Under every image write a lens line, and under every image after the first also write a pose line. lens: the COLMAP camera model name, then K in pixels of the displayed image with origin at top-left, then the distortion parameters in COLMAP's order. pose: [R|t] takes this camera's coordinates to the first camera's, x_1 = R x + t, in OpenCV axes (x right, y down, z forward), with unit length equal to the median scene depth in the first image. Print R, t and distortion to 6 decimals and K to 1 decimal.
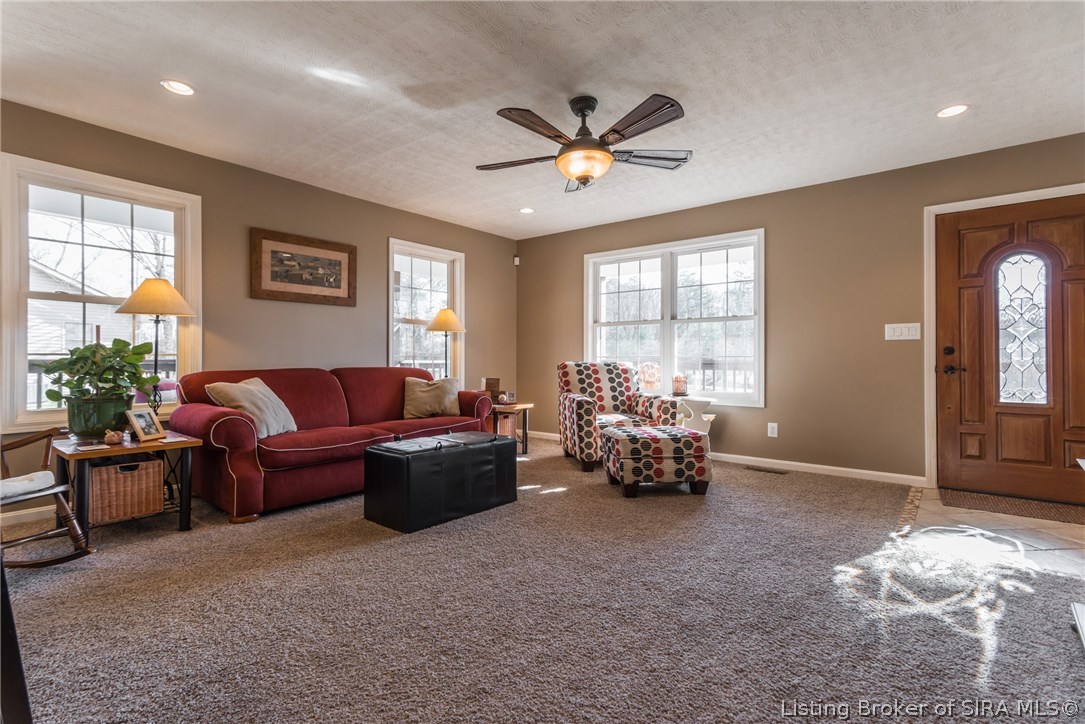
lens RADIAL K [[511.5, 0, 538.3], [0, 511.5, 356.1], [0, 0, 1]] dist [0.012756, 0.001246]
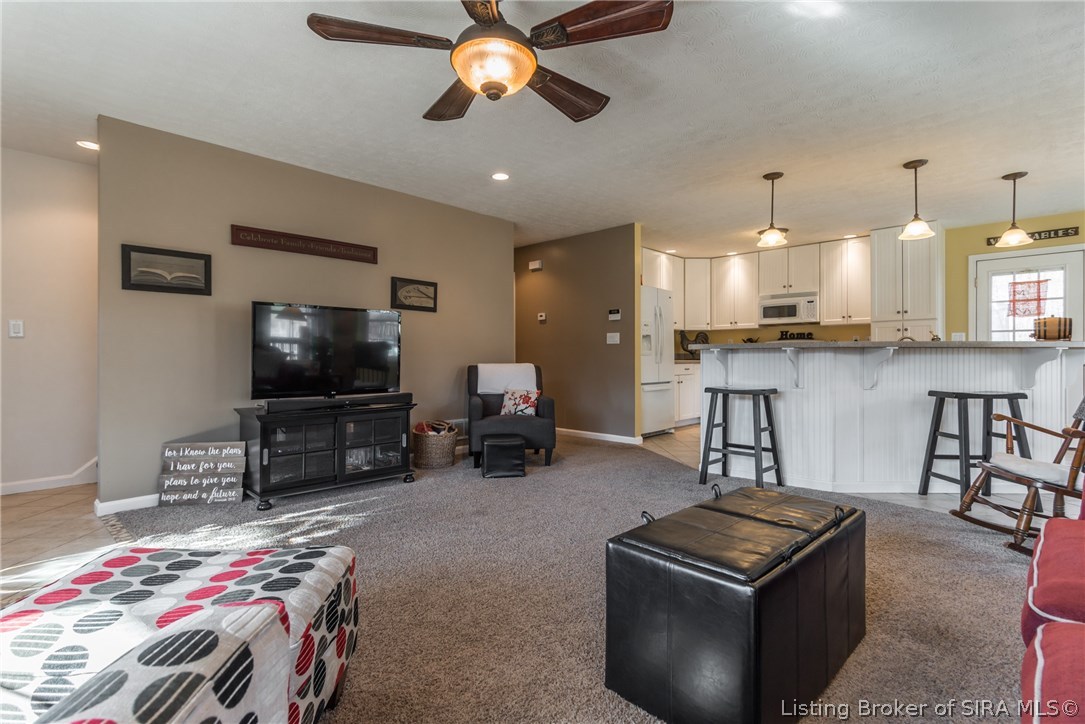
lens RADIAL K [[511.5, 0, 536.4], [0, 511.5, 355.9], [0, 0, 1]] dist [0.012756, 0.001246]
pose [[-0.995015, -0.006854, 0.099488, -0.026159], [-0.007680, 0.999939, -0.007921, 0.001995], [-0.099428, -0.008645, -0.995007, 1.162211]]
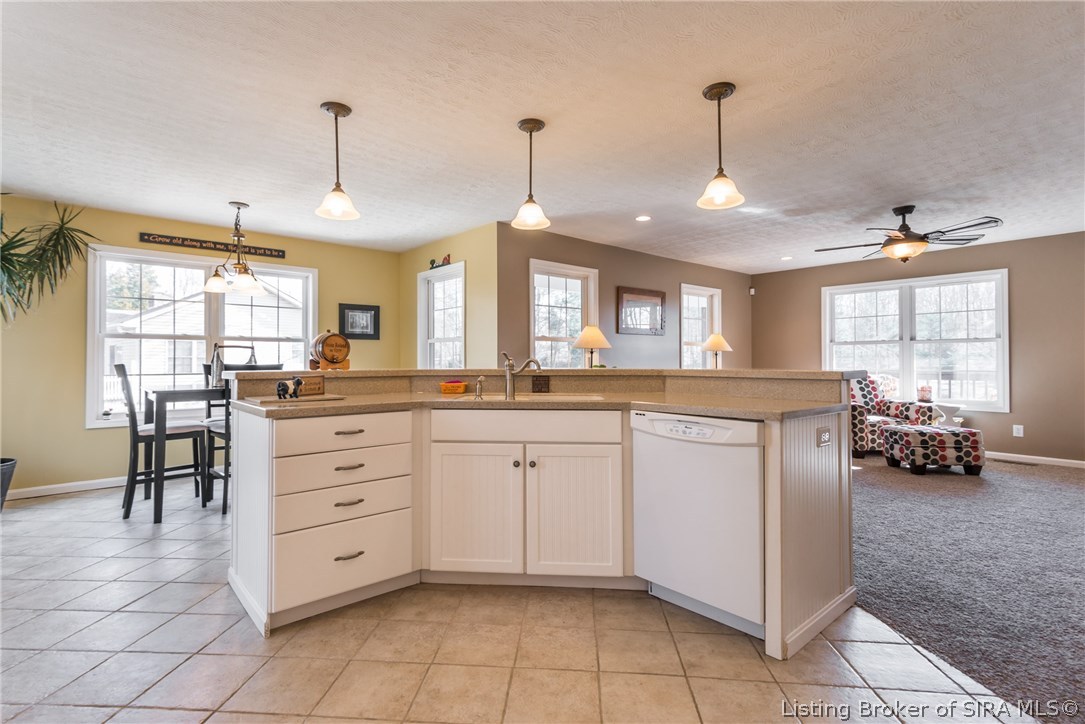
lens RADIAL K [[511.5, 0, 541.6], [0, 511.5, 356.7], [0, 0, 1]] dist [0.012756, 0.001246]
pose [[0.982239, -0.004779, -0.187574, -0.473519], [0.004222, 0.999985, -0.003365, -0.039022], [0.187587, 0.002513, 0.982245, -0.482818]]
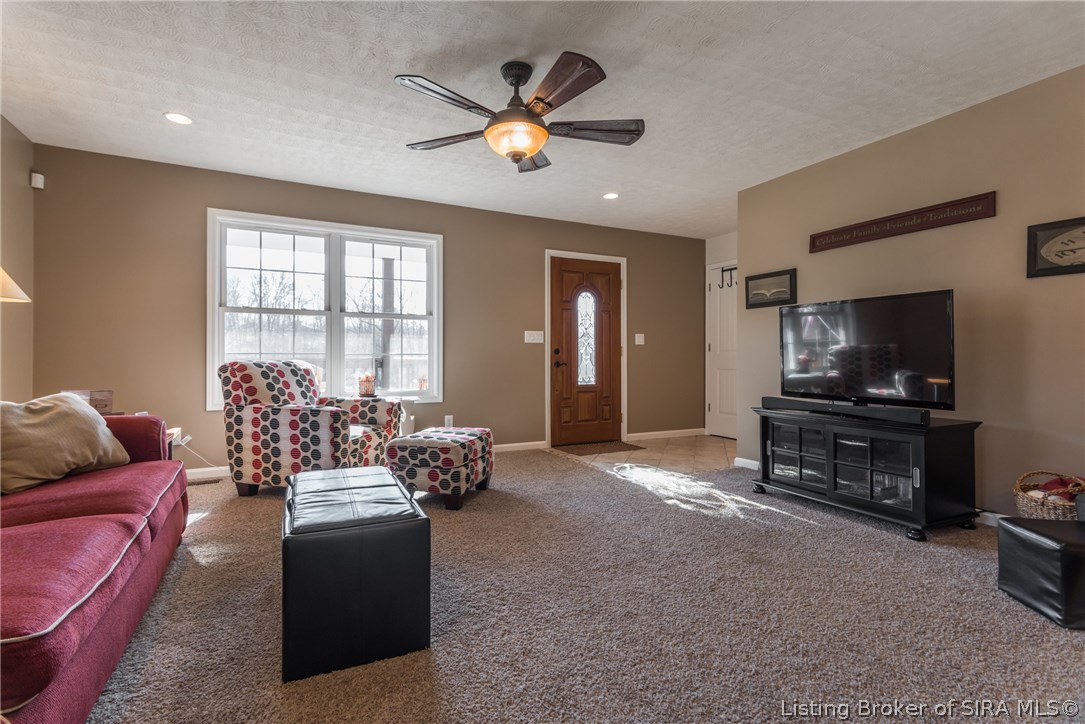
lens RADIAL K [[511.5, 0, 519.5], [0, 511.5, 357.4], [0, 0, 1]] dist [0.012756, 0.001246]
pose [[0.427982, -0.000796, 0.903787, -0.500080], [-0.008416, 0.999953, 0.004866, 0.000093], [-0.903748, -0.009689, 0.427955, 0.425622]]
